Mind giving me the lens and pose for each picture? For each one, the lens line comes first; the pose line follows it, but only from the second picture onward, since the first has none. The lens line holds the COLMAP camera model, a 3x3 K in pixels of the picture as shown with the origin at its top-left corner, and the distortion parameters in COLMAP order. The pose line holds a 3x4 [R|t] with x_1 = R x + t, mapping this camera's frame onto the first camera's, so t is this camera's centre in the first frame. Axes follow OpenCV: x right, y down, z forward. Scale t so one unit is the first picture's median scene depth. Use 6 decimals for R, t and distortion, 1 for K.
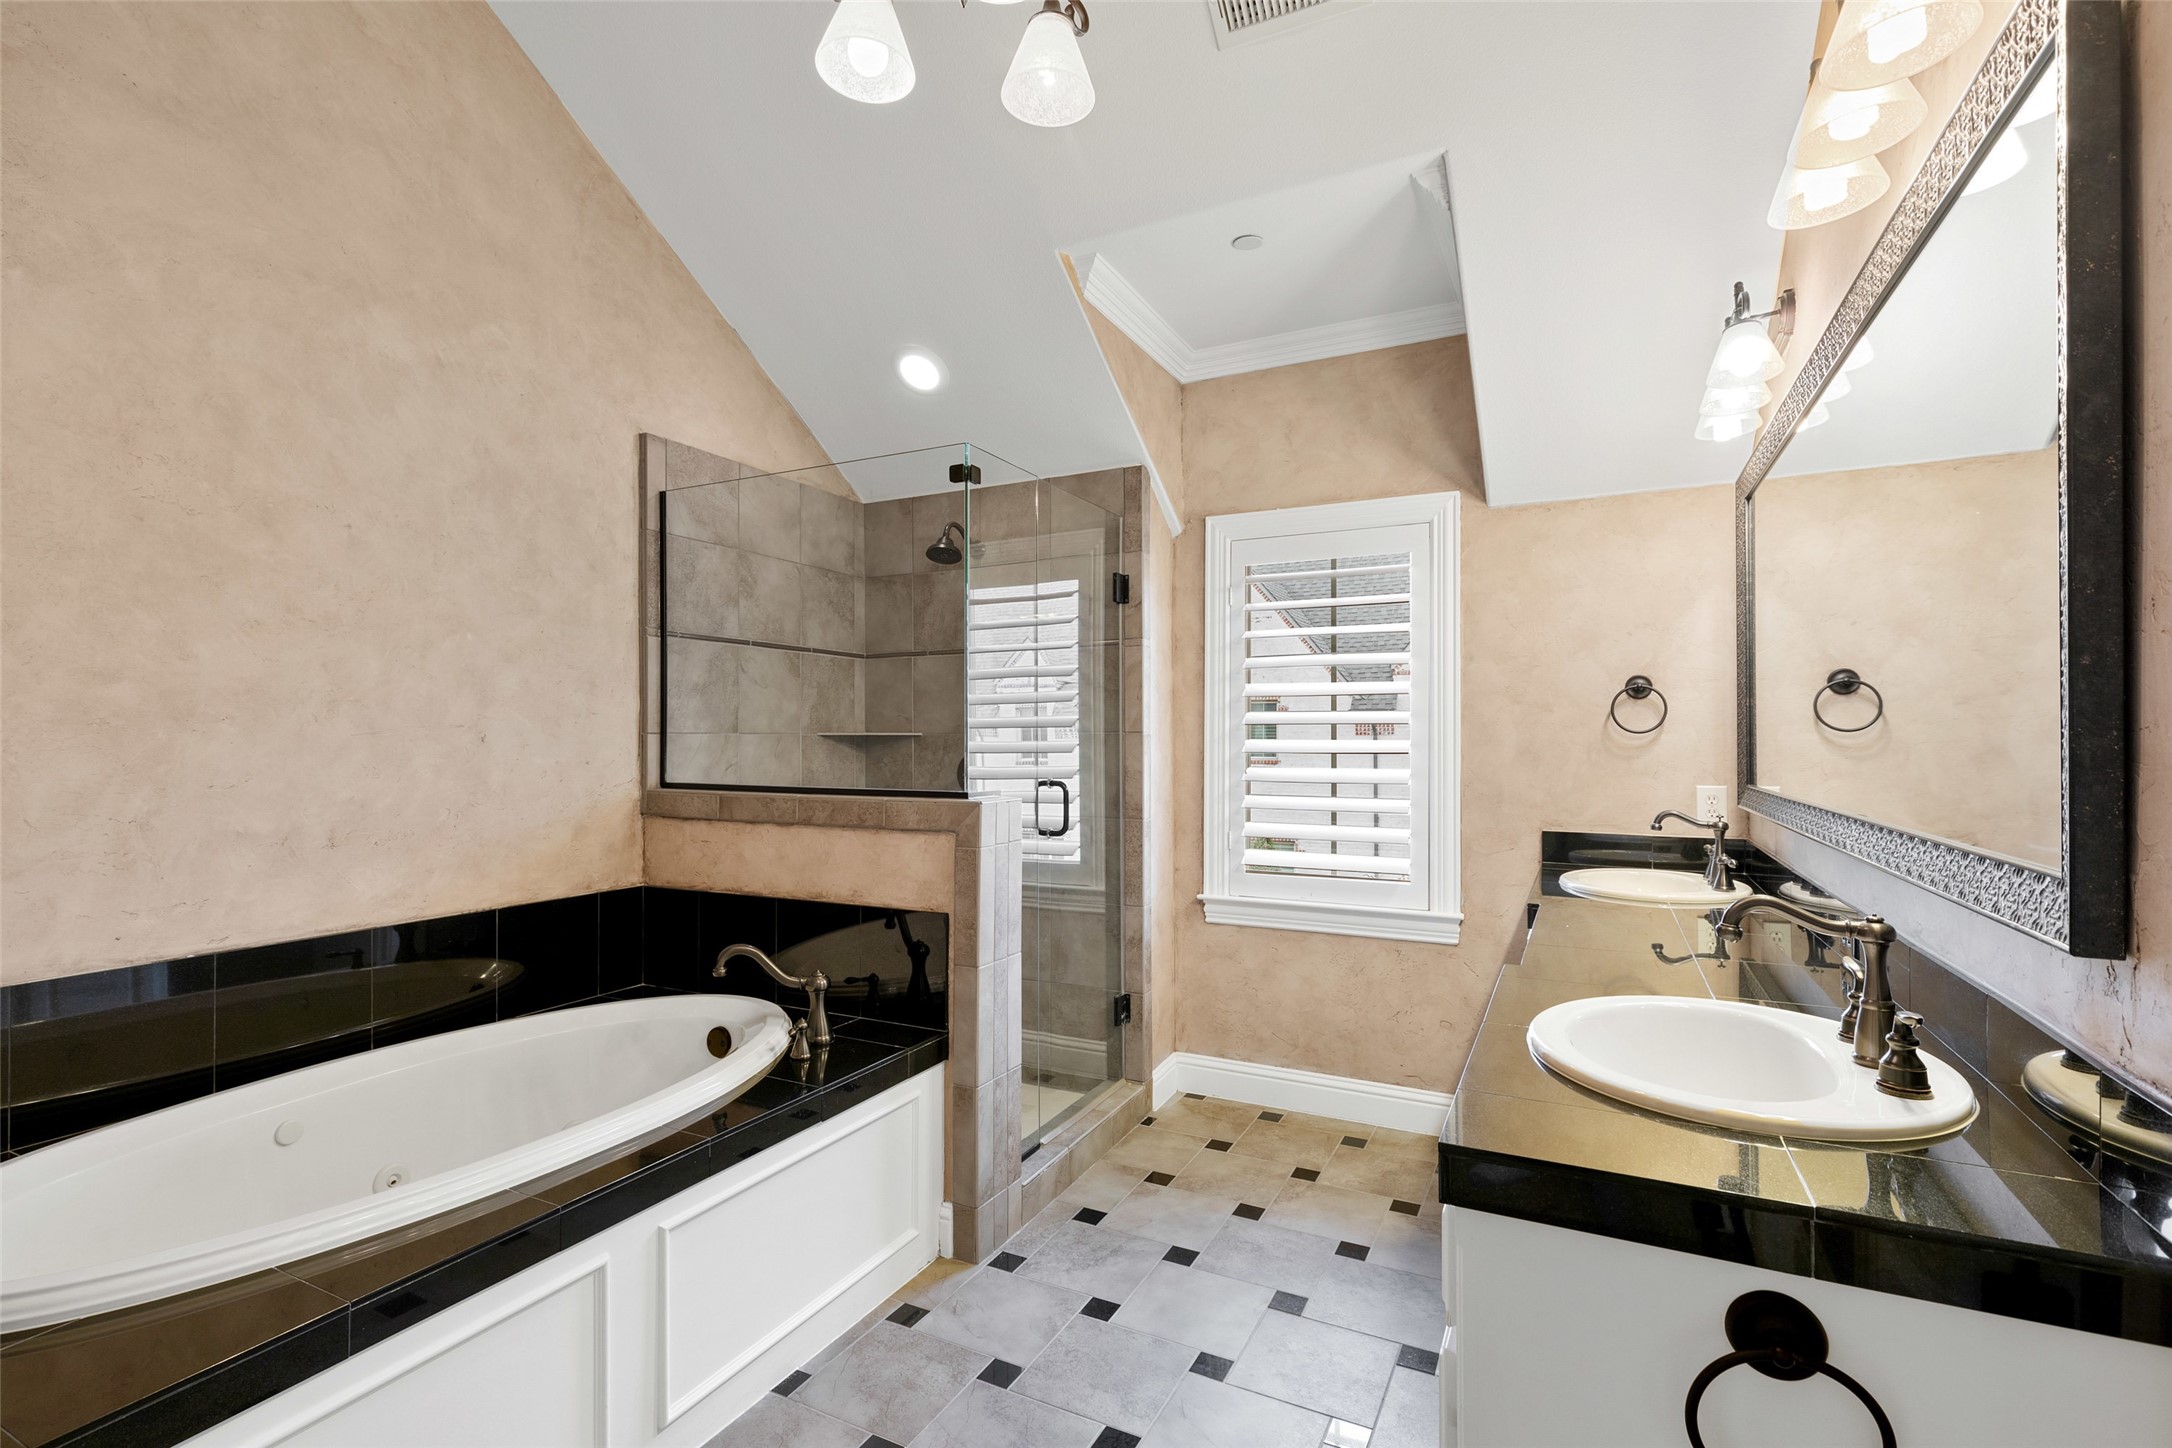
lens RADIAL K [[980.9, 0, 1076.6], [0, 980.9, 732.5], [0, 0, 1]] dist [0.013342, -0.001157]
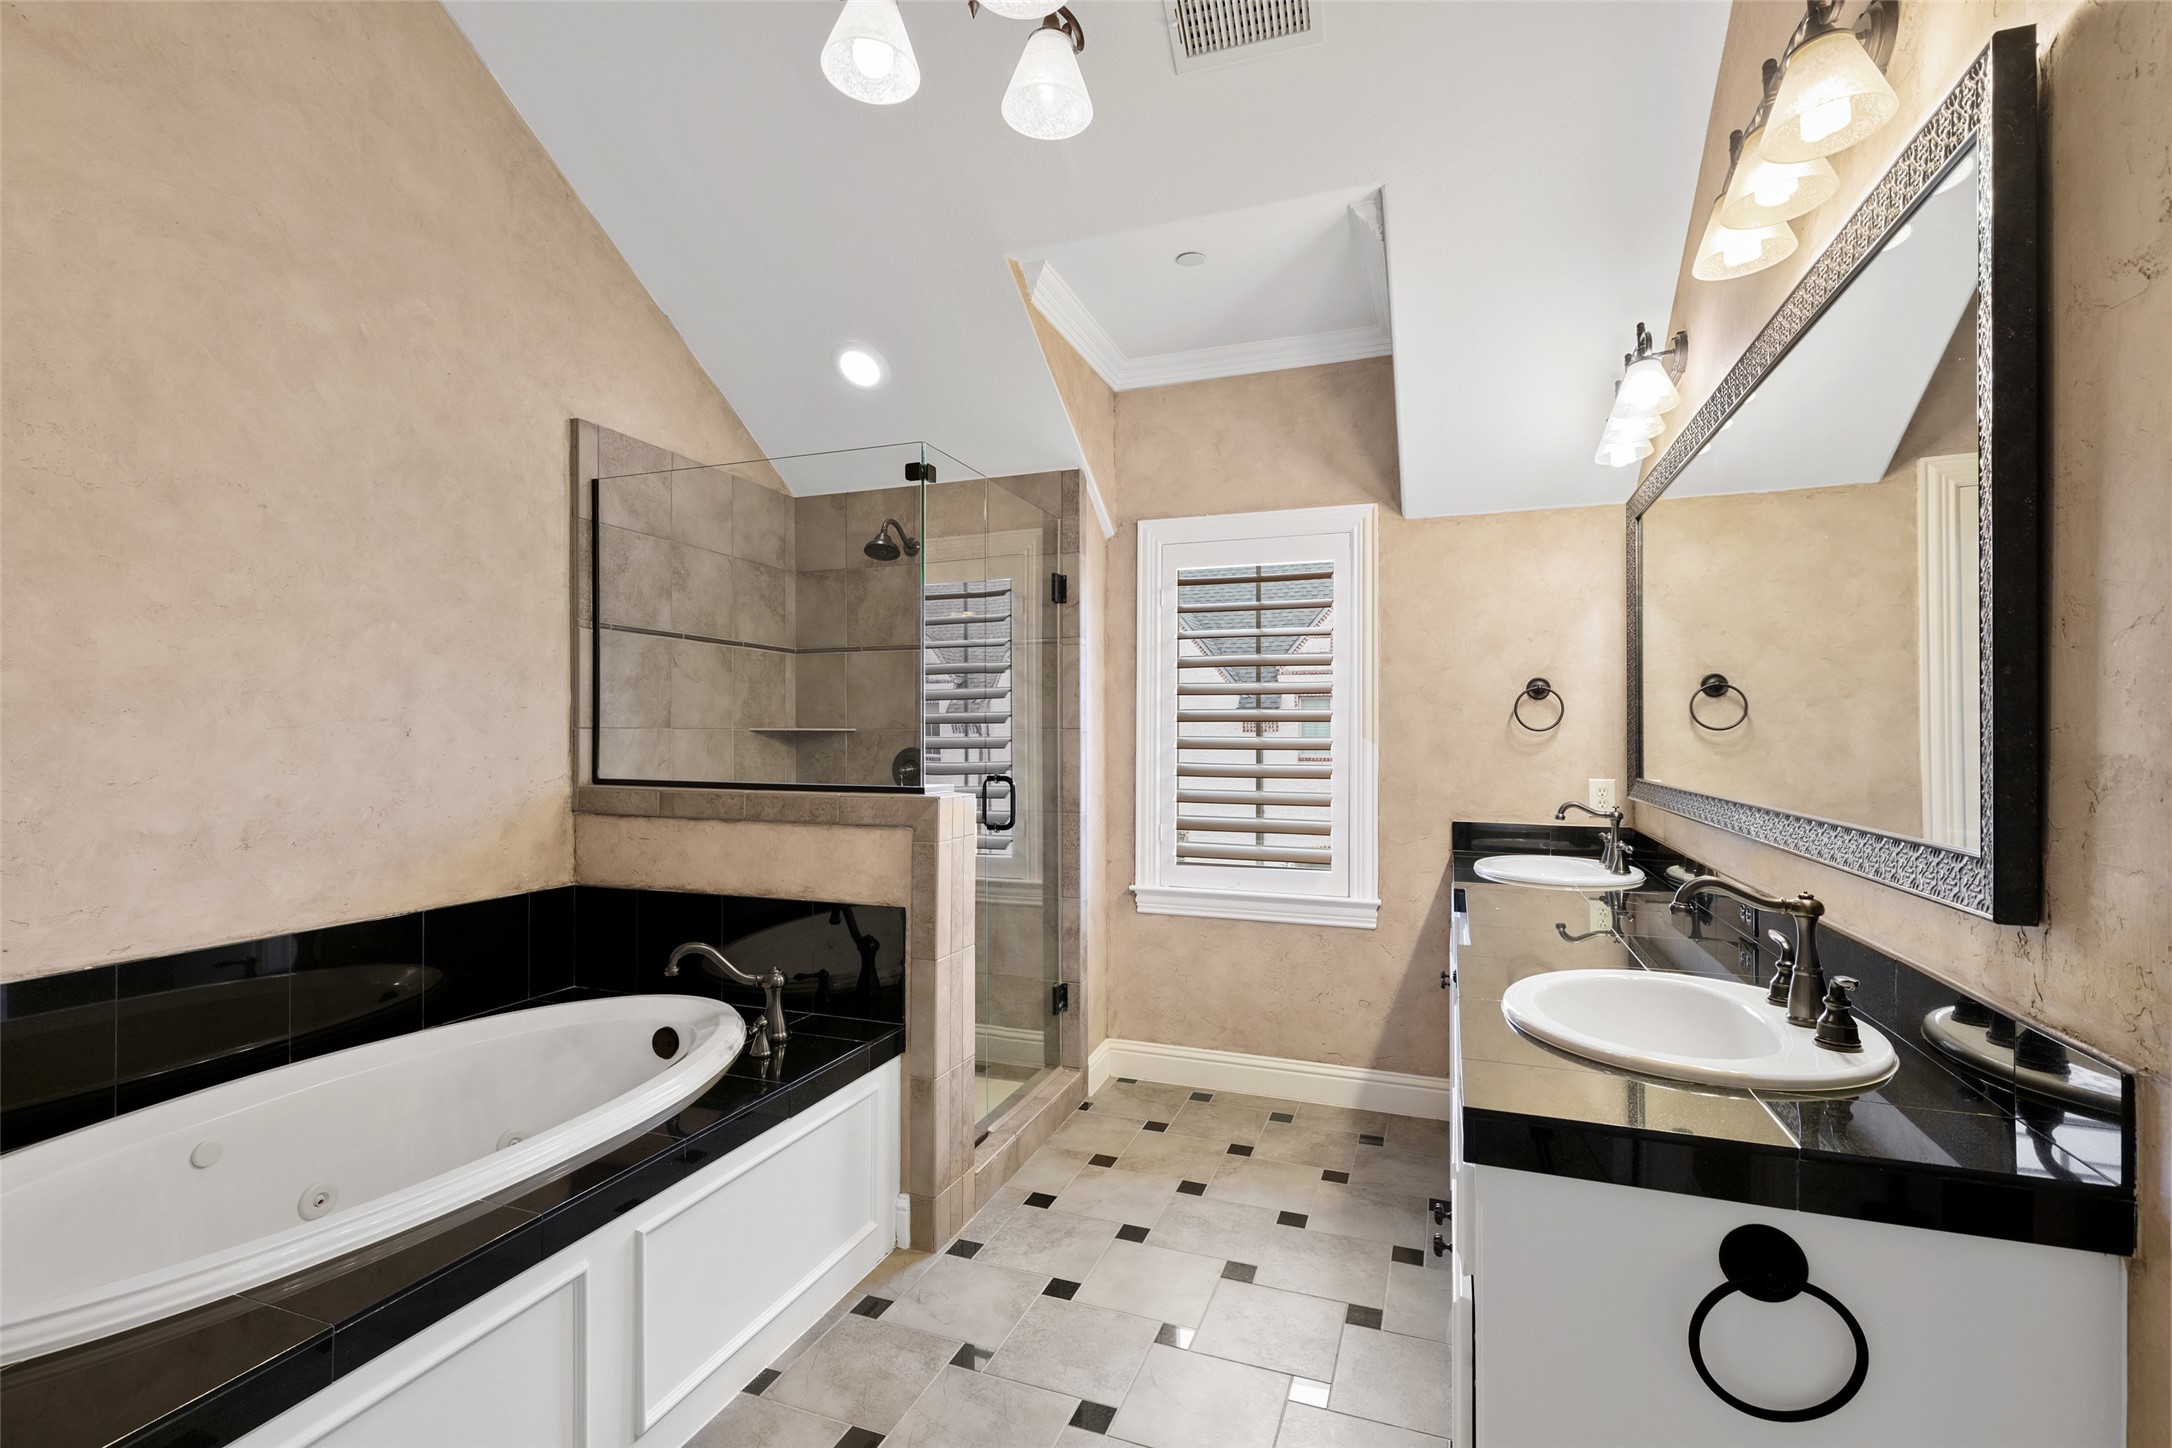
lens RADIAL K [[980.9, 0, 993.6], [0, 980.9, 729.4], [0, 0, 1]] dist [0.013342, -0.001157]
pose [[0.993361, 0.003201, 0.114996, -0.159715], [-0.003365, 0.999994, 0.001232, -0.000494], [-0.114991, -0.001611, 0.993365, -0.012837]]
